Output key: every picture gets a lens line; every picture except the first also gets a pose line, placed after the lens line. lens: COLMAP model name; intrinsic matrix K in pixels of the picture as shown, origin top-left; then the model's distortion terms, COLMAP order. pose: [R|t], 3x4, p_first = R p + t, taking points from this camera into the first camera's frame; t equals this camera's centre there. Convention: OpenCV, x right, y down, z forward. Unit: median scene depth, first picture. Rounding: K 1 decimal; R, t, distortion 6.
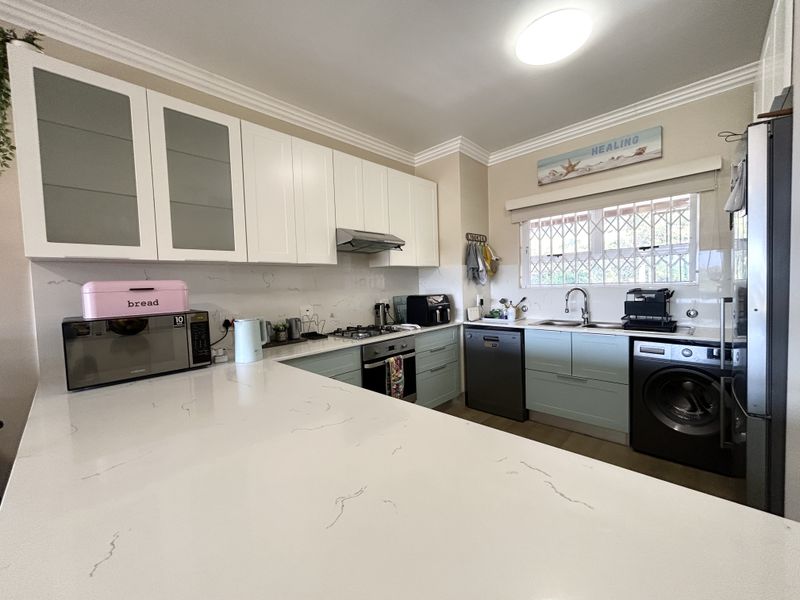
lens RADIAL K [[323.7, 0, 400.1], [0, 323.7, 298.0], [0, 0, 1]] dist [-0.000116, 0.000319]
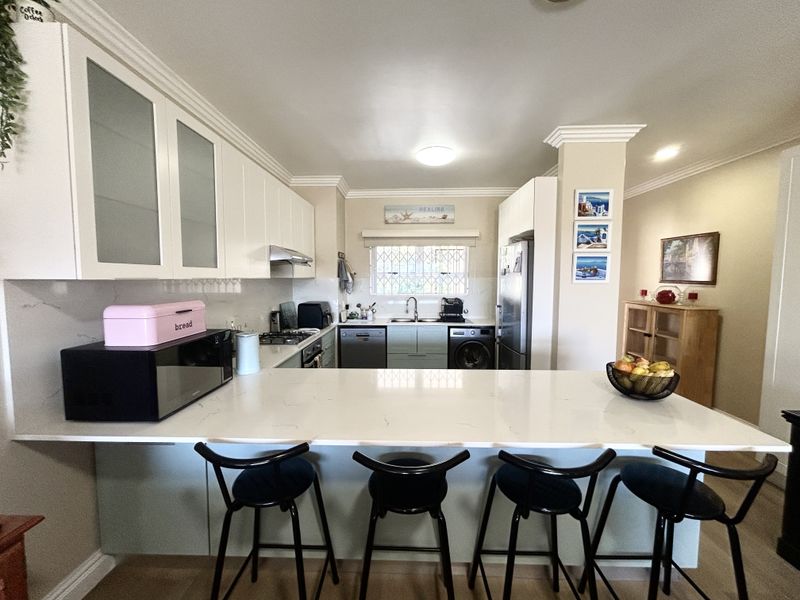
lens RADIAL K [[323.7, 0, 400.1], [0, 323.7, 298.0], [0, 0, 1]] dist [-0.000116, 0.000319]
pose [[0.738111, -0.008498, 0.674626, -0.525614], [0.001091, 0.999934, 0.011402, -0.042375], [-0.674678, -0.007680, 0.738072, -0.089935]]
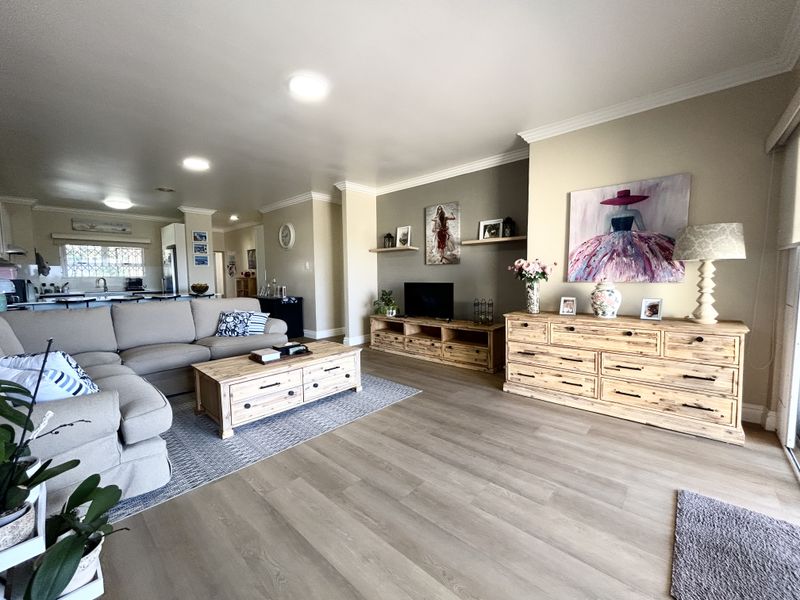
lens RADIAL K [[323.7, 0, 400.1], [0, 323.7, 298.0], [0, 0, 1]] dist [-0.000116, 0.000319]
pose [[-0.032717, -0.033880, 0.998890, -1.975640], [0.052925, 0.997964, 0.035582, 0.153665], [-0.998062, 0.054030, -0.030857, -1.167677]]
